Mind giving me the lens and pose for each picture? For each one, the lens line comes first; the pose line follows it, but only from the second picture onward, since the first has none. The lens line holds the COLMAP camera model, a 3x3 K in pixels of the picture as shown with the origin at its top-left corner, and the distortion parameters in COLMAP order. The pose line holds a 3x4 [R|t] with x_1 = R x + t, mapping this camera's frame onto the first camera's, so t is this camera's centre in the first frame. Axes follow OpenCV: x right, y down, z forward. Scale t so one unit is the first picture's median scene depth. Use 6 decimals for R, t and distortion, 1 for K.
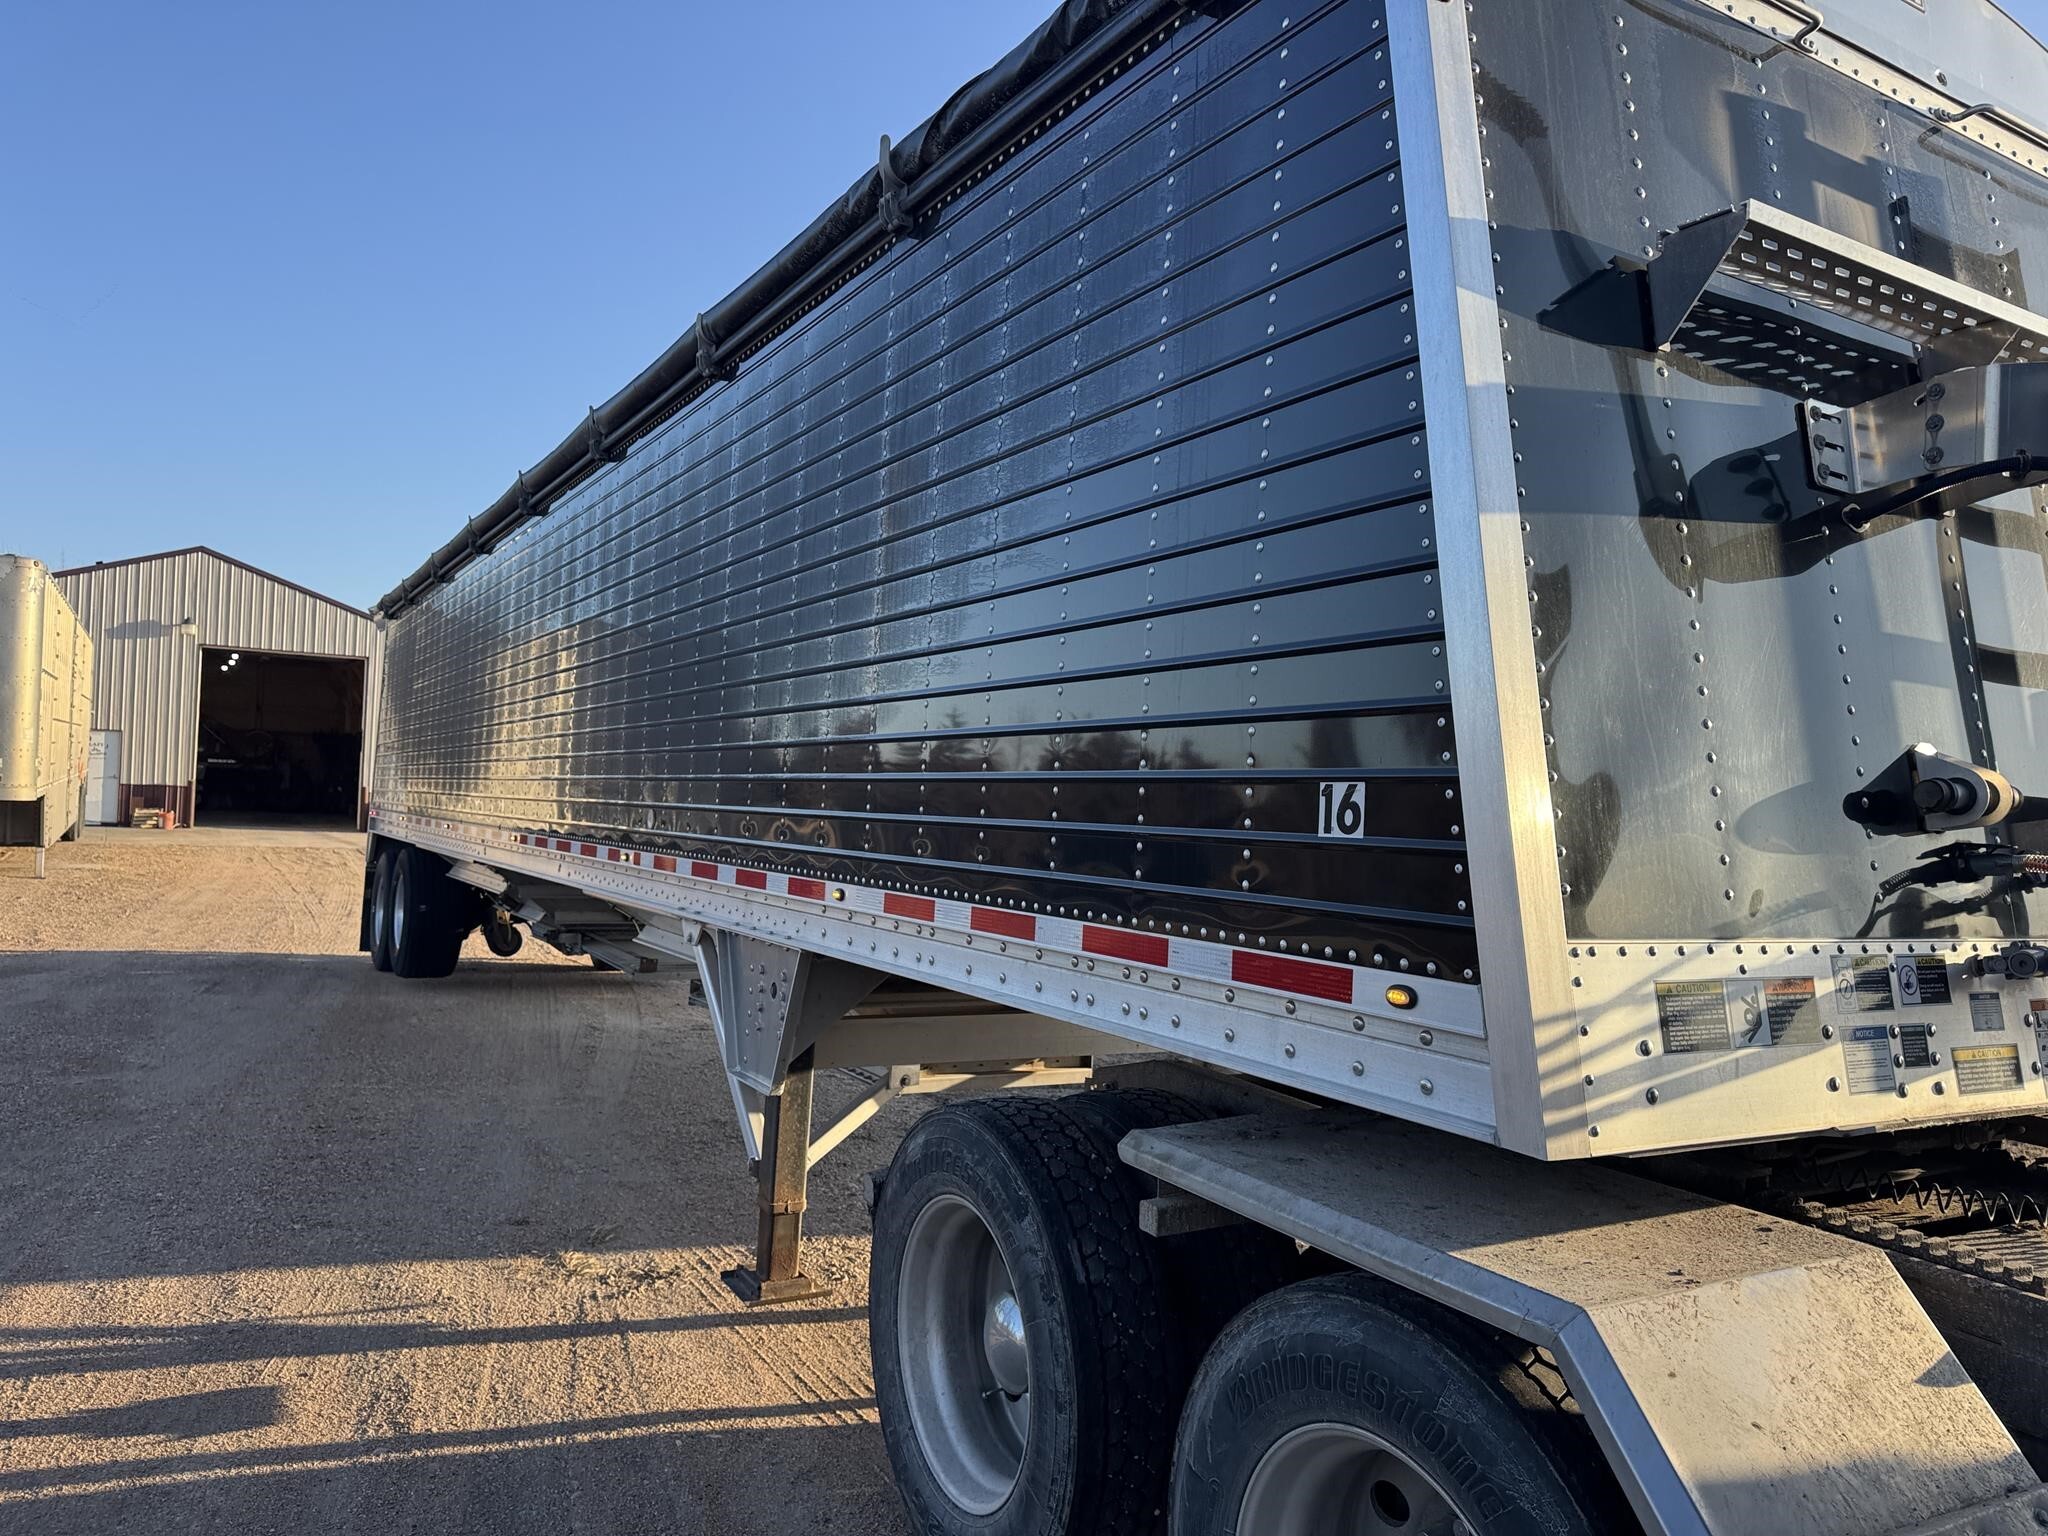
lens RADIAL K [[1475.7, 0, 1030.5], [0, 1475.7, 755.4], [0, 0, 1]] dist [0.085371, -0.087788]
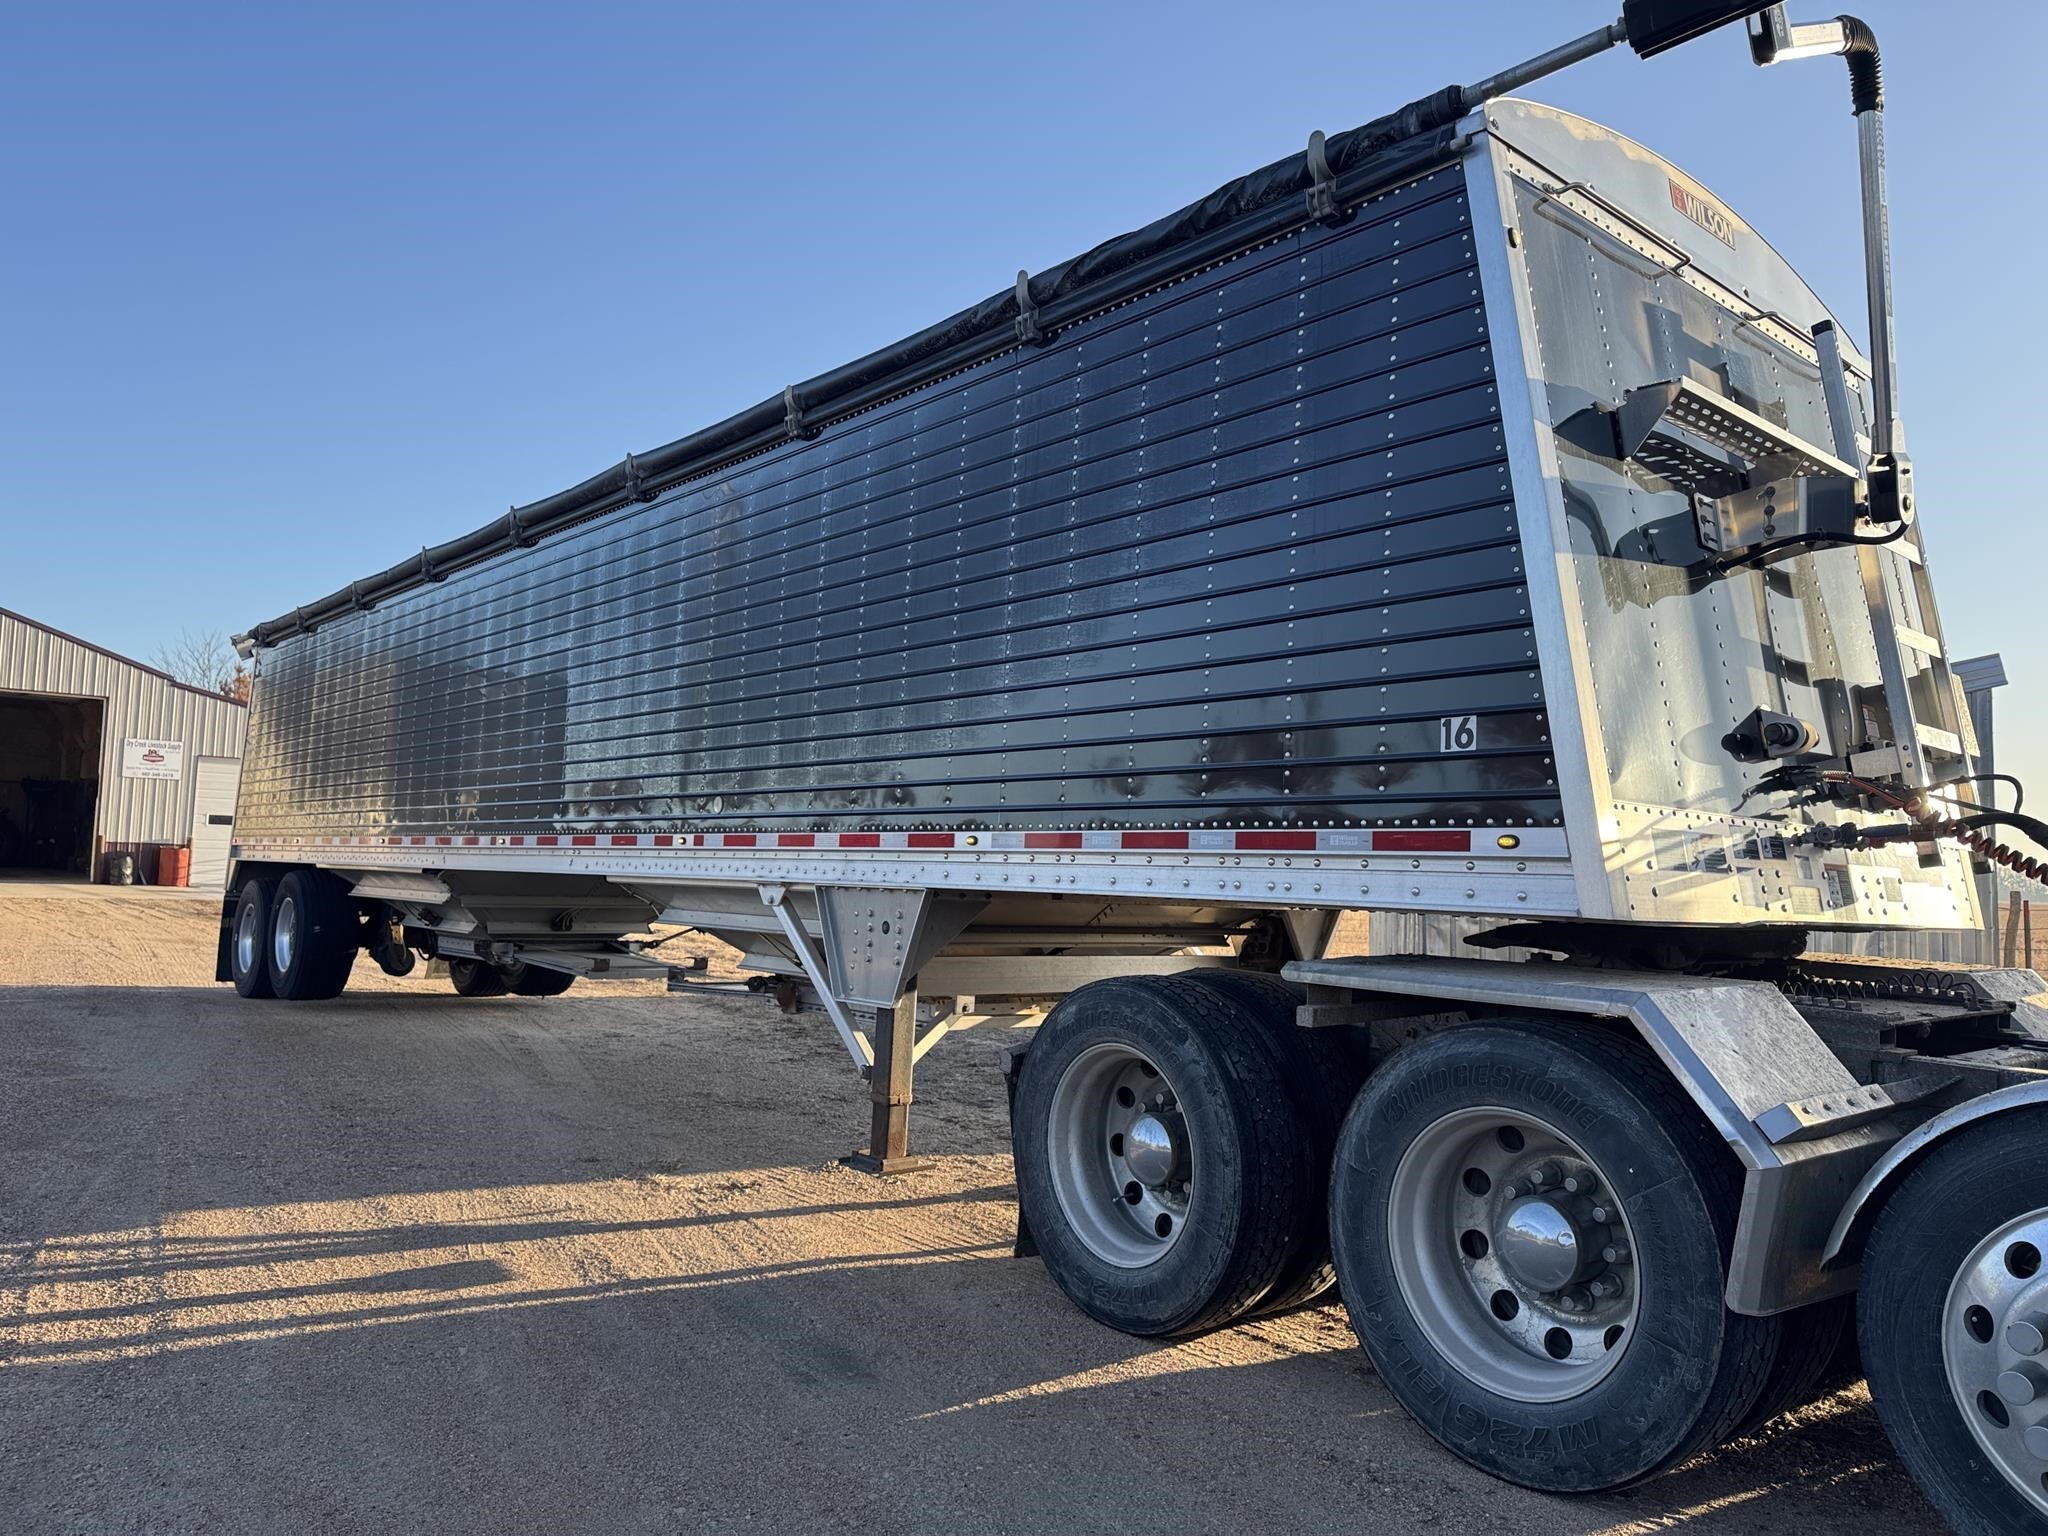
lens RADIAL K [[1536.4, 0, 1024.0], [0, 1536.4, 768.0], [0, 0, 1]] dist [0.111500, -0.111108]
pose [[0.978535, 0.006255, 0.205986, -0.502529], [0.002151, 0.999175, -0.040560, 0.118287], [-0.206070, 0.040132, 0.977714, -0.459904]]
